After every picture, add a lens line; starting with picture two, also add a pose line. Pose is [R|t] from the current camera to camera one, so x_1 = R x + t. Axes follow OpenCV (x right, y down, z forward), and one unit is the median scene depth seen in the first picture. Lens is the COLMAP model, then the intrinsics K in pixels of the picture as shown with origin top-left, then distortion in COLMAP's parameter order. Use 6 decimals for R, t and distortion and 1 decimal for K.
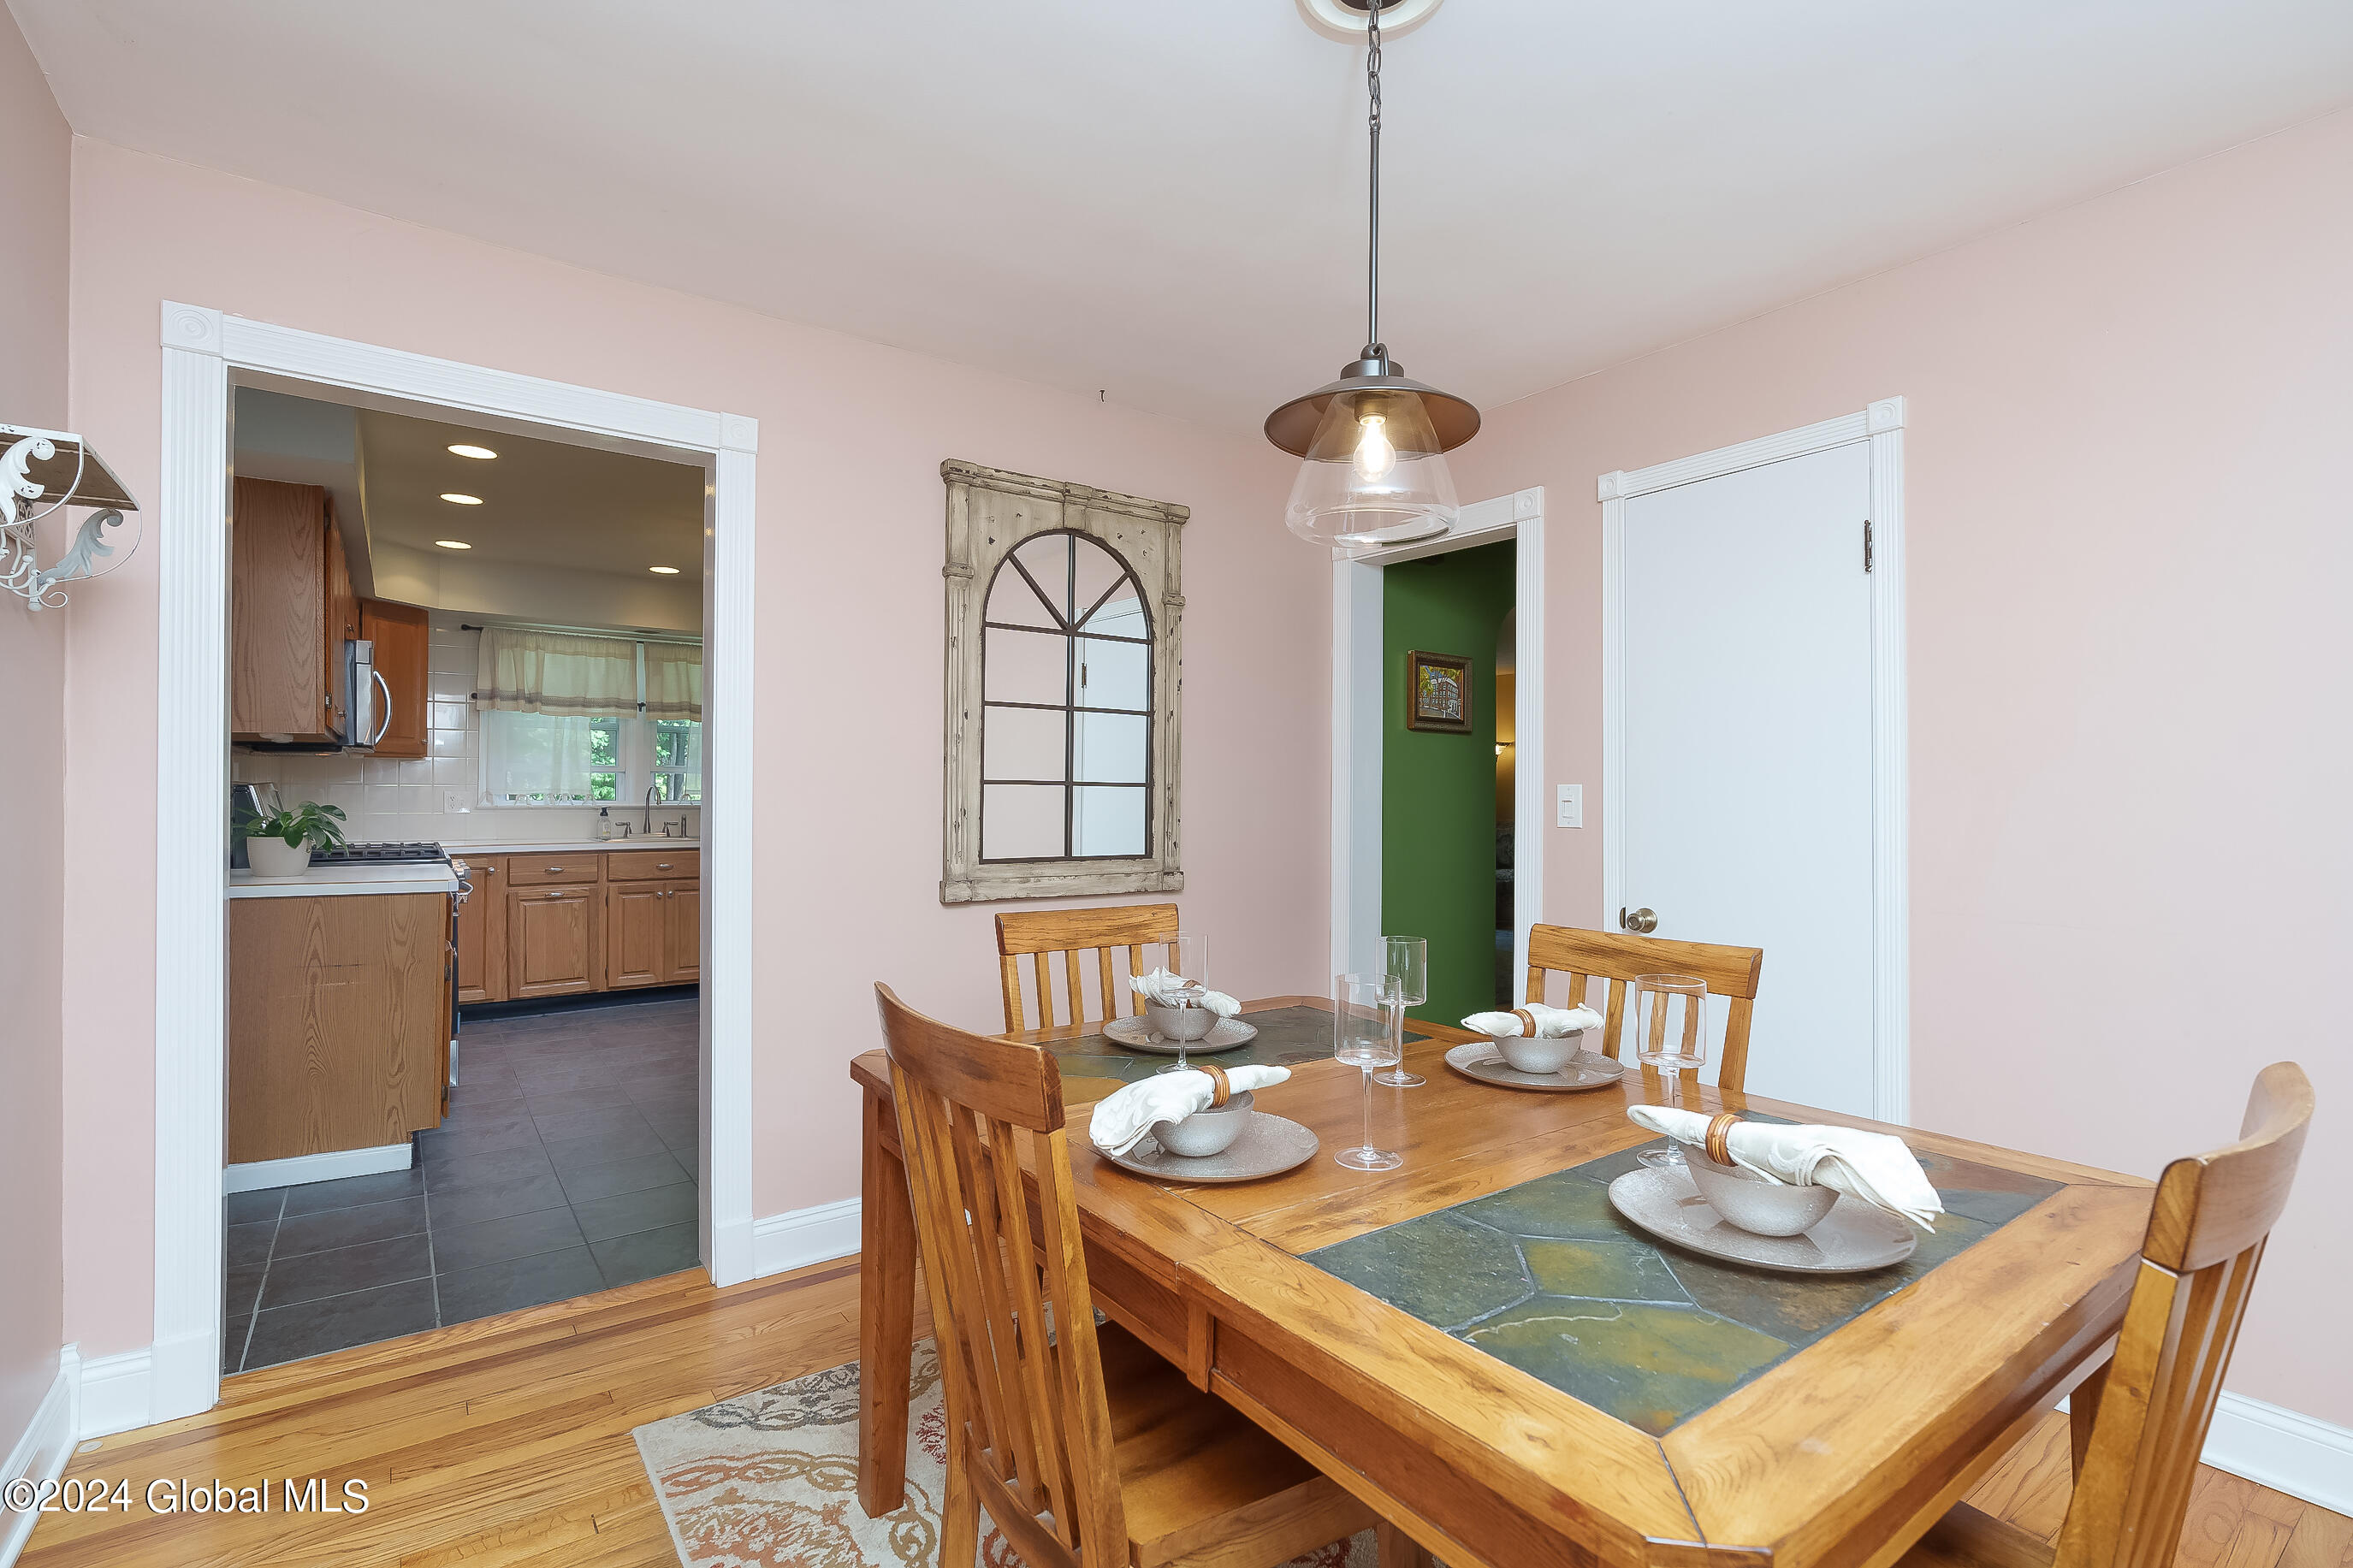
lens RADIAL K [[1098.6, 0, 1172.1], [0, 1098.6, 784.4], [0, 0, 1]] dist [-0.004119, -0.000468]
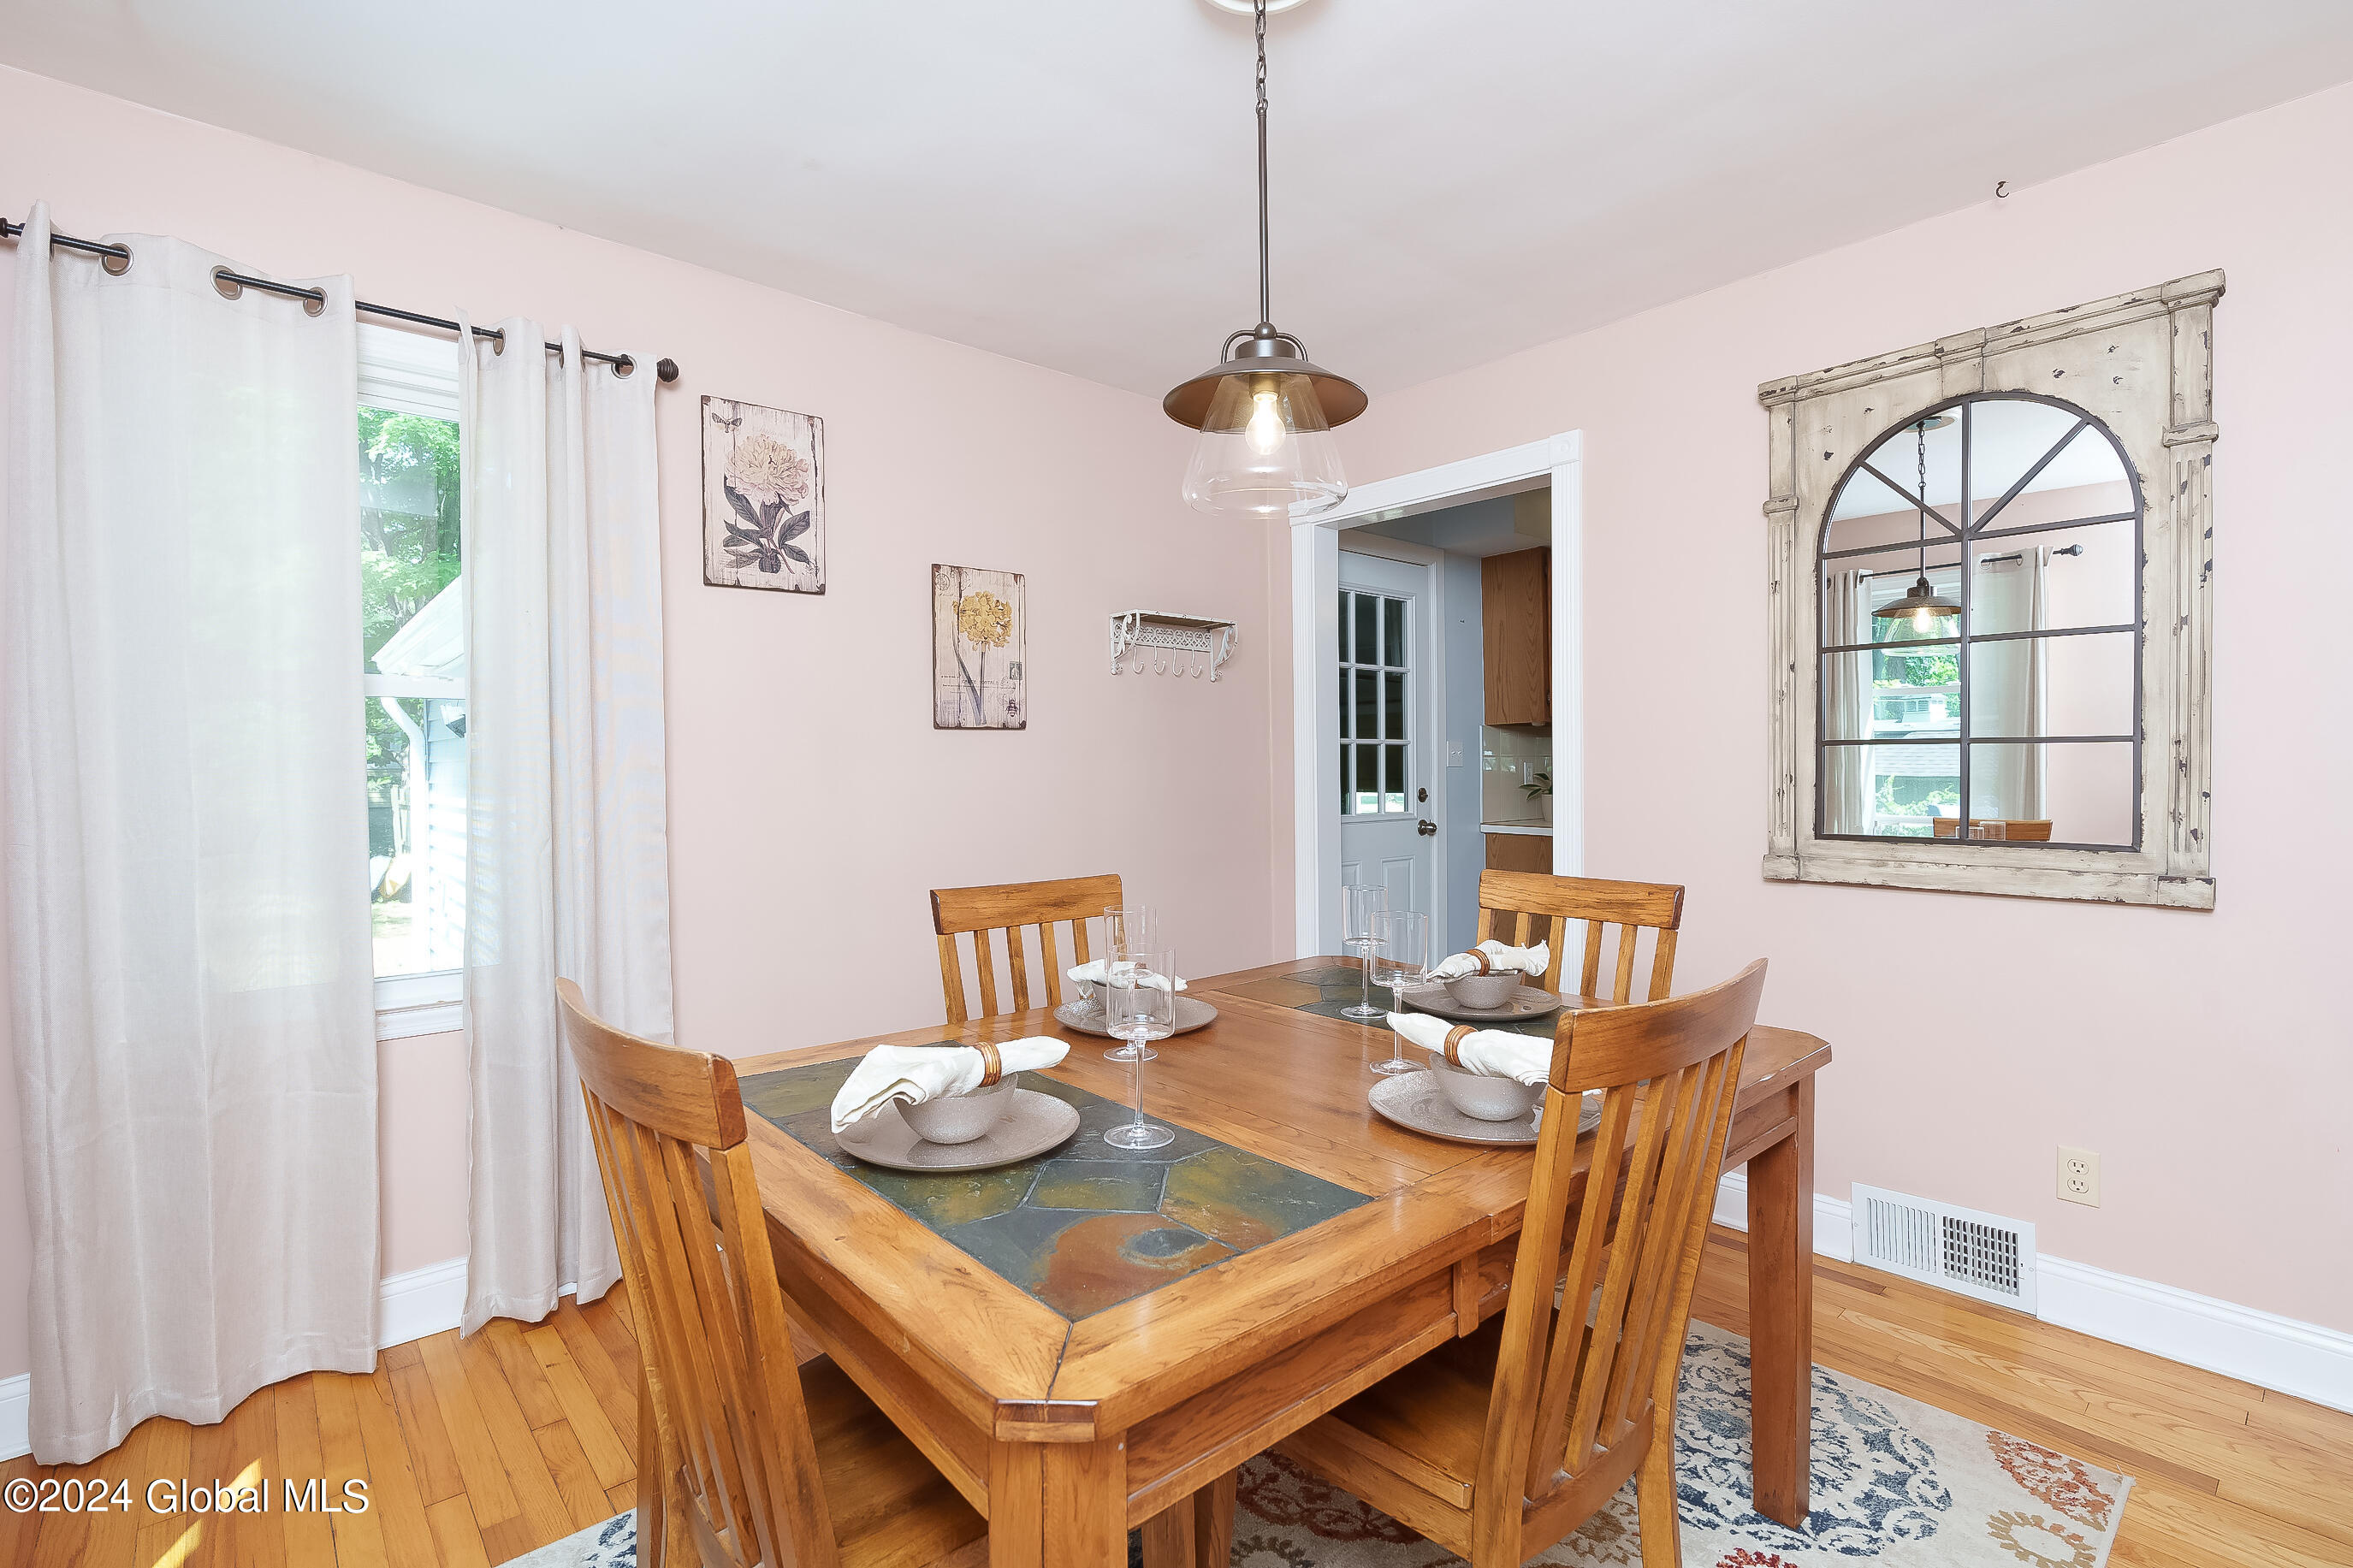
lens RADIAL K [[1098.6, 0, 1172.1], [0, 1098.6, 784.4], [0, 0, 1]] dist [-0.004119, -0.000468]
pose [[0.075042, 0.012617, -0.997101, 0.619279], [0.018004, 0.999740, 0.014006, 0.008812], [0.997018, -0.019002, 0.074795, 0.419873]]
